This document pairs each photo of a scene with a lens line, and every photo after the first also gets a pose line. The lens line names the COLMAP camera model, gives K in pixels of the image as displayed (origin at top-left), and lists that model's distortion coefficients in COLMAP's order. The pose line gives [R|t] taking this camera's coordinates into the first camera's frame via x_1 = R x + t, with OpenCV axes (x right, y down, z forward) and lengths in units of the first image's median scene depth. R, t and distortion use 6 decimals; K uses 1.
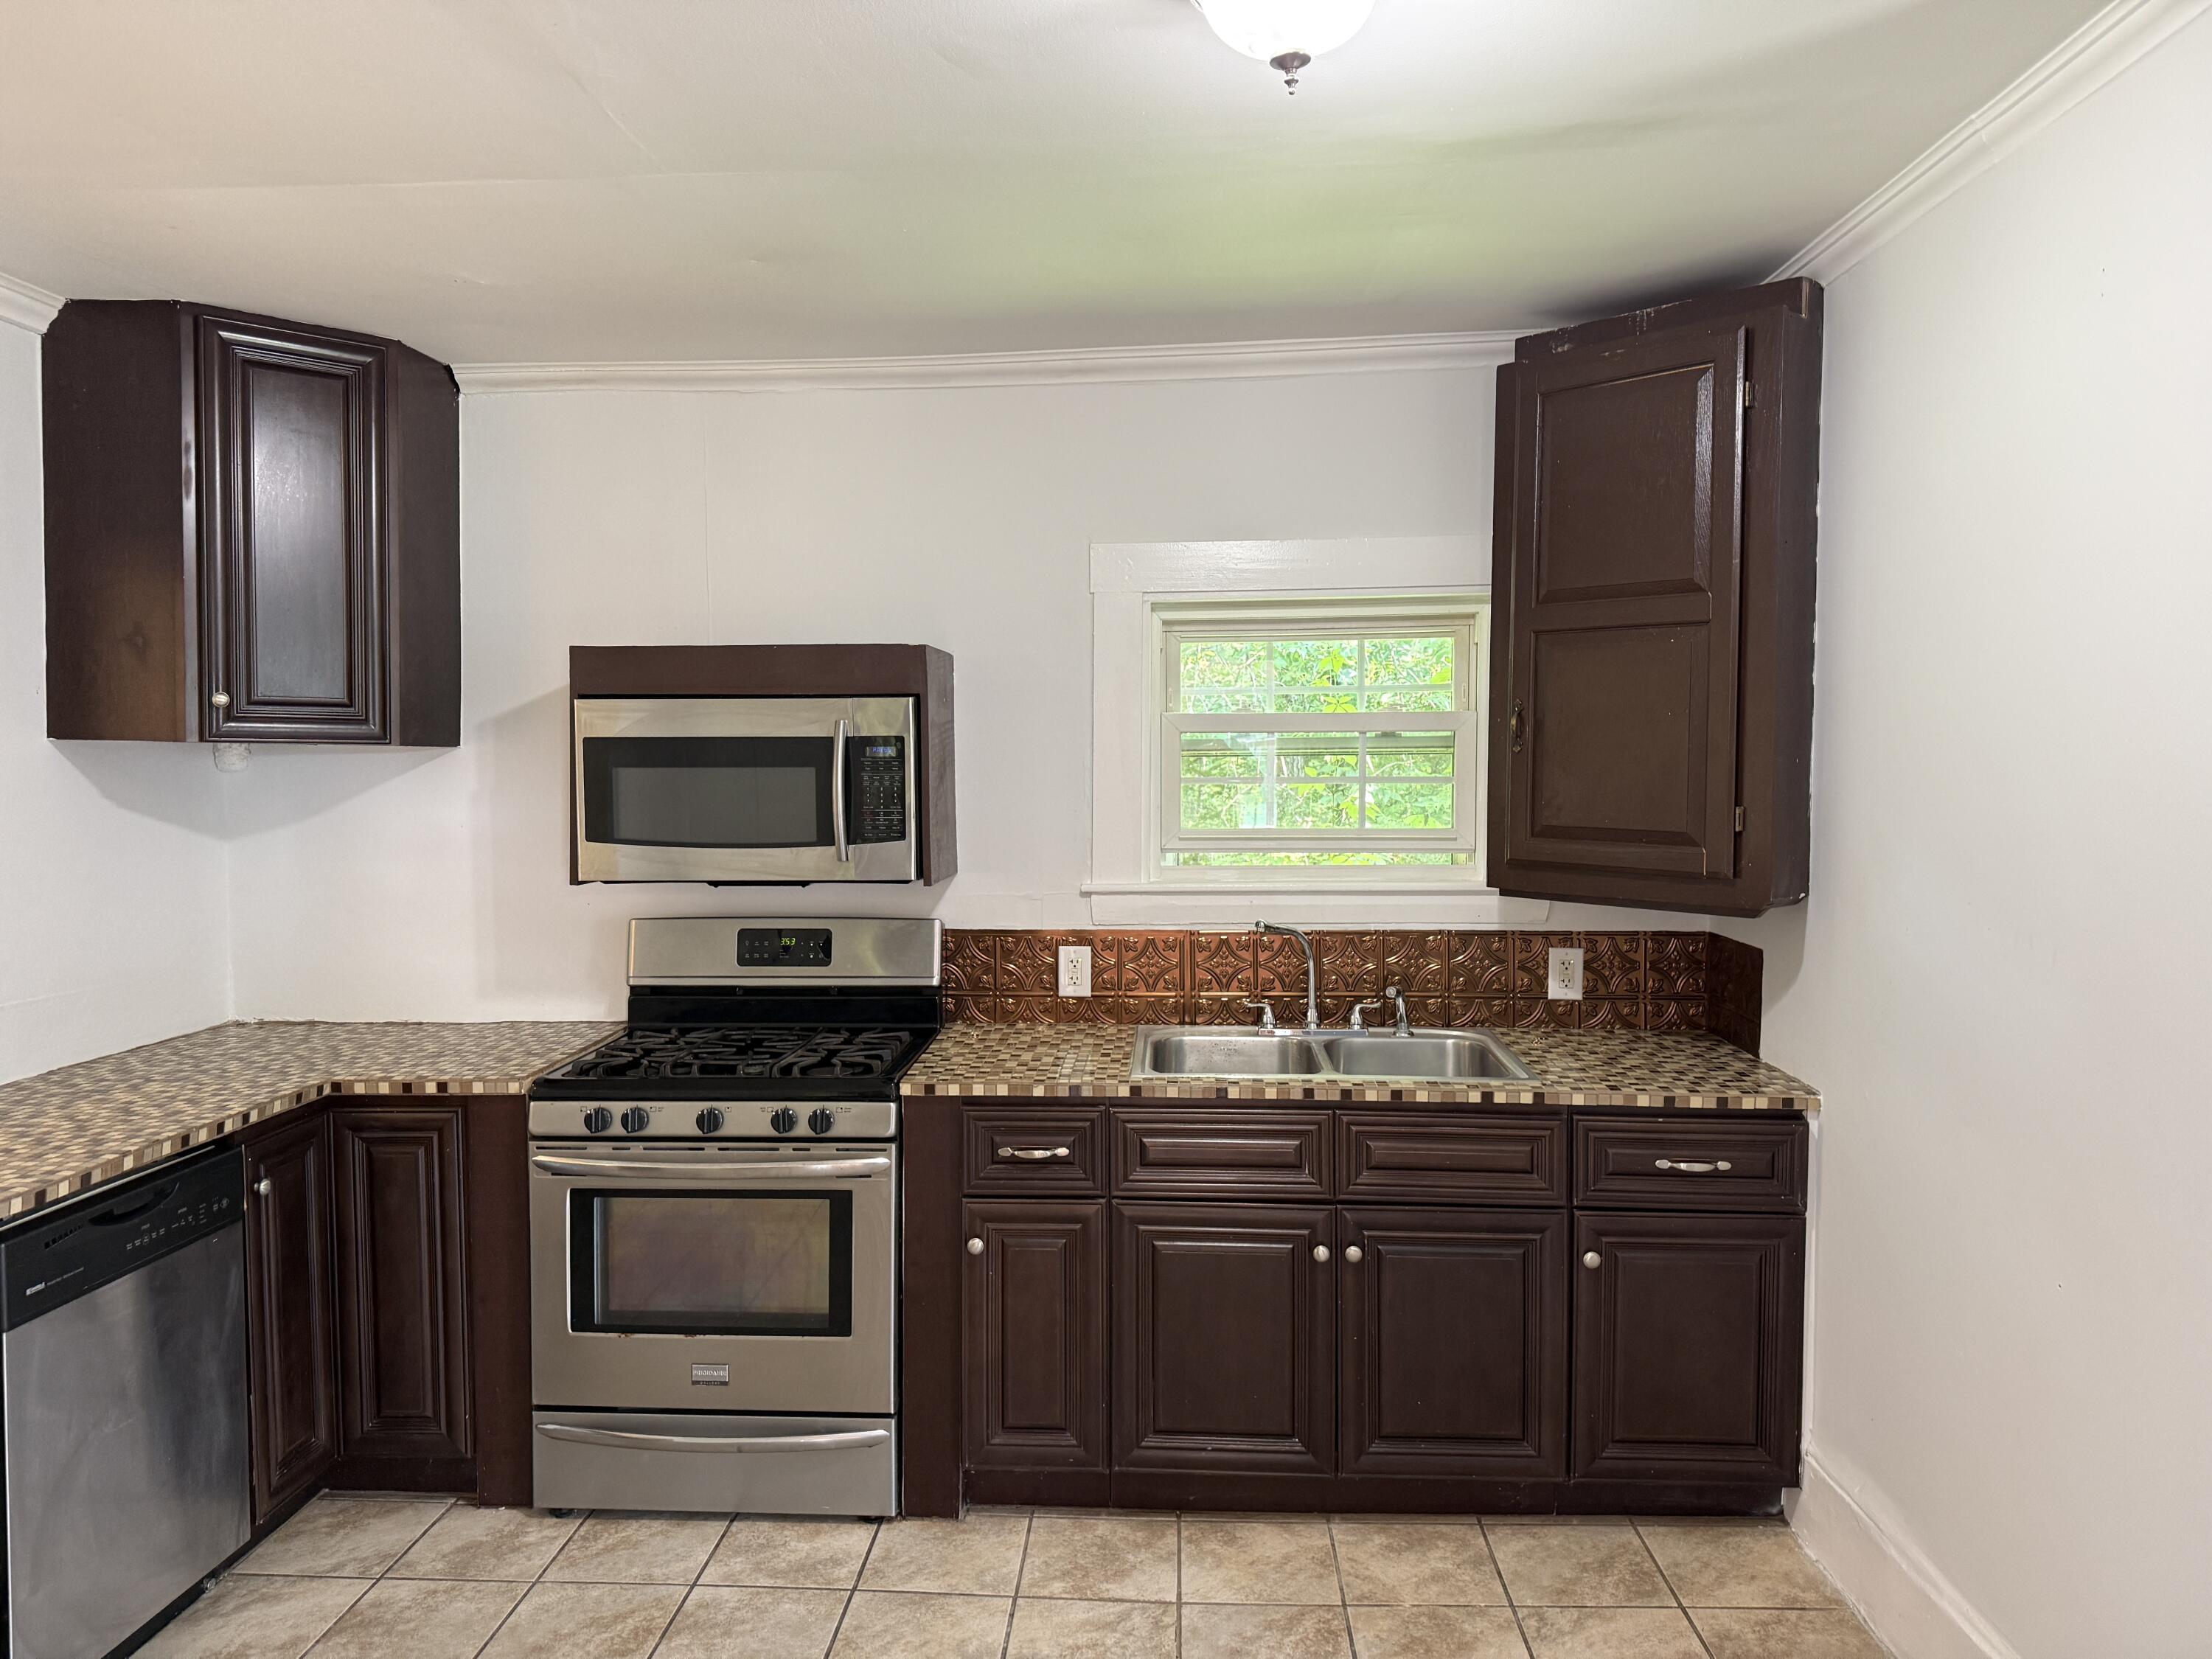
lens RADIAL K [[1546.2, 0, 1089.8], [0, 1546.2, 827.5], [0, 0, 1]] dist [0.119584, -0.183862]
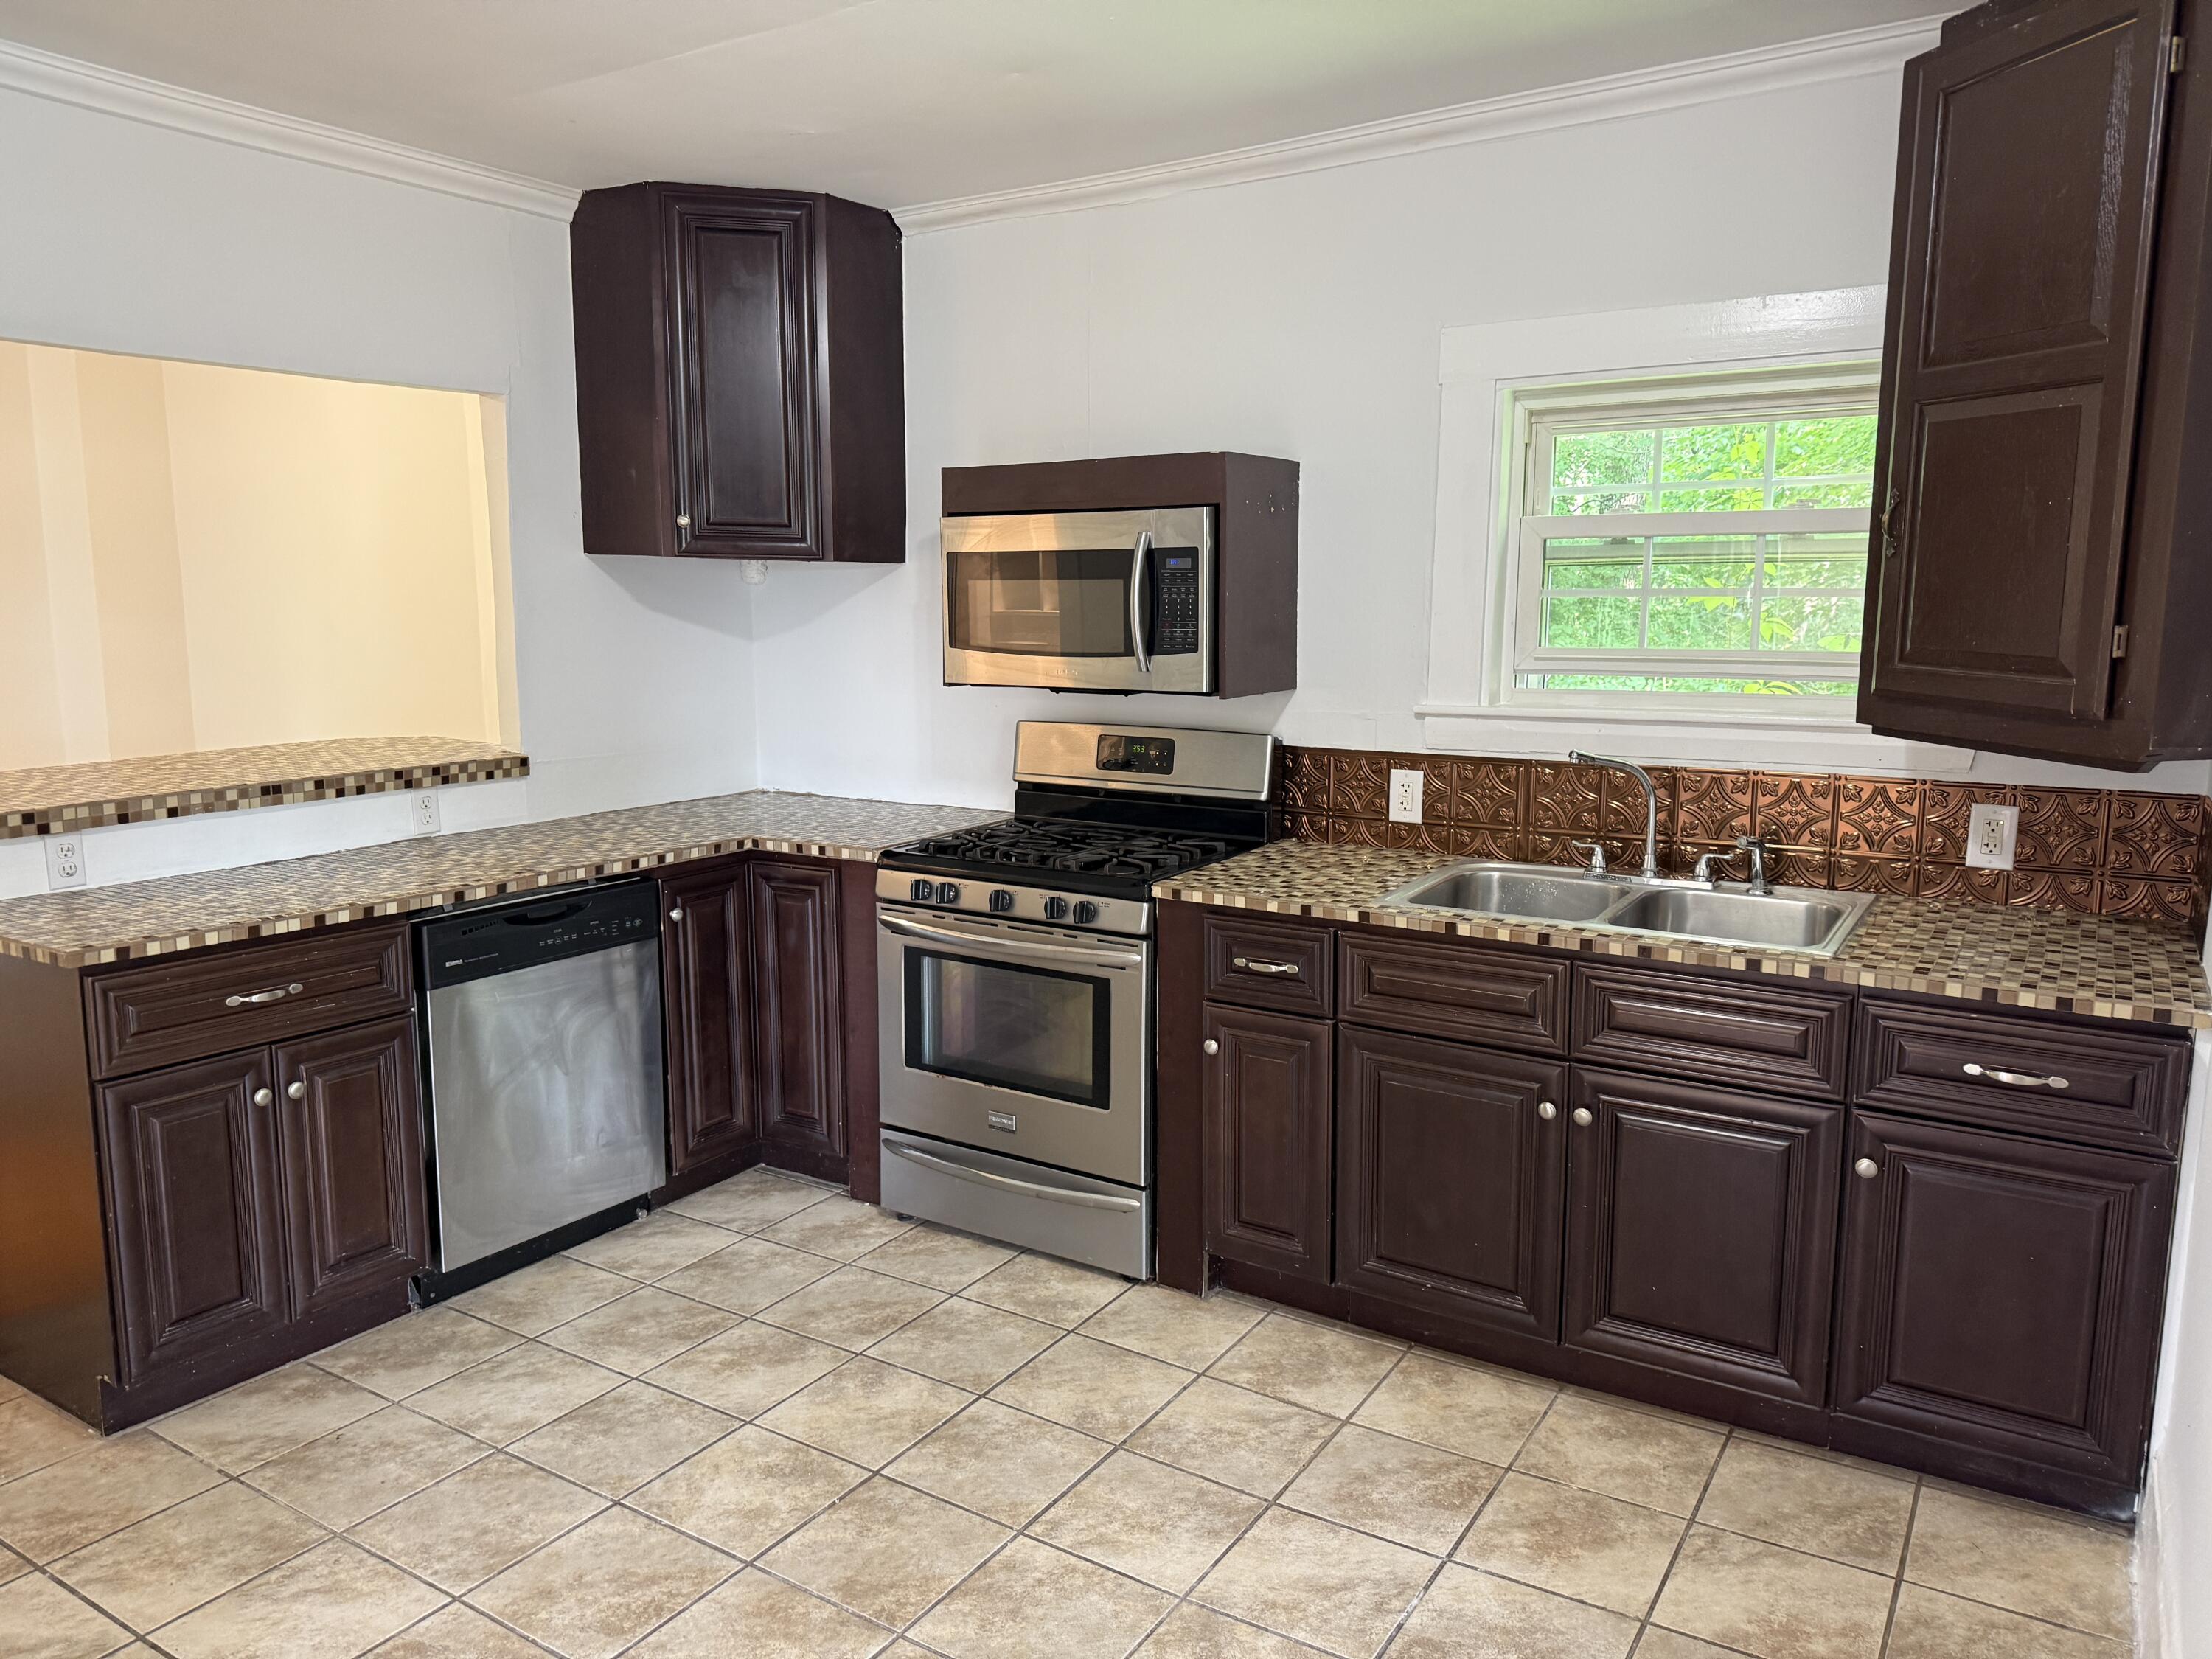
lens RADIAL K [[1566.2, 0, 1110.8], [0, 1566.2, 821.4], [0, 0, 1]] dist [0.098187, -0.130424]
pose [[0.870664, 0.074617, -0.486185, 0.356869], [-0.022970, 0.993516, 0.111344, 0.005762], [0.491341, -0.085775, 0.866733, 0.079295]]
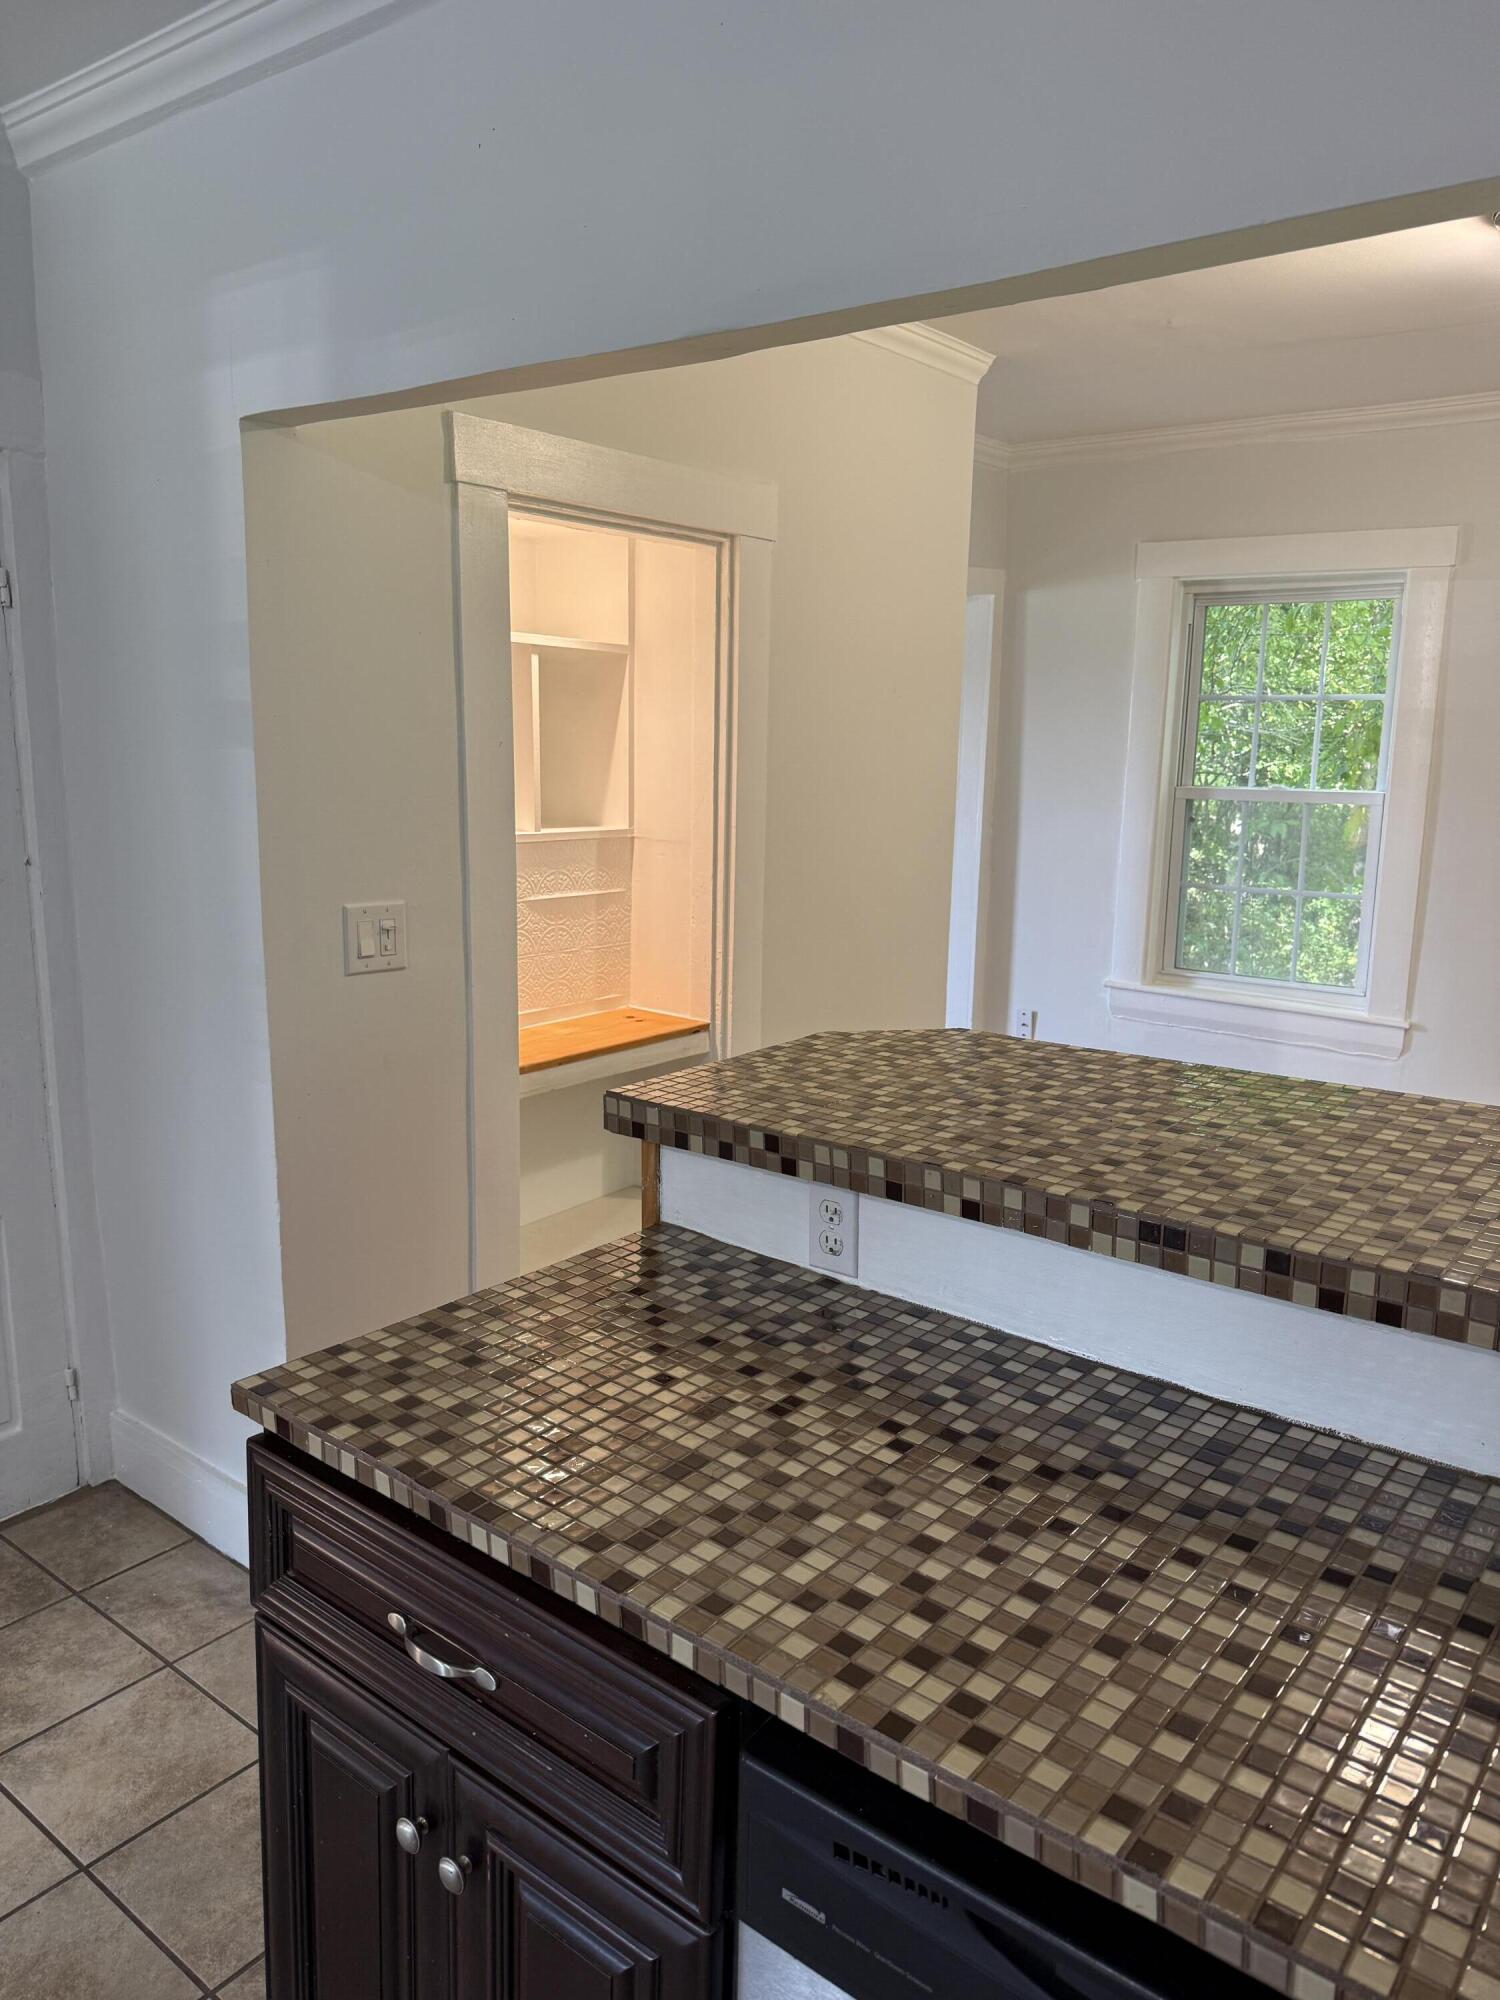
lens RADIAL K [[1415.4, 0, 713.6], [0, 1415.4, 1002.9], [0, 0, 1]] dist [0.124148, -0.182674]
pose [[-0.580020, 0.139852, -0.802507, -0.262966], [-0.050929, 0.977000, 0.207070, -0.033276], [0.813008, 0.160976, -0.559557, 0.874424]]
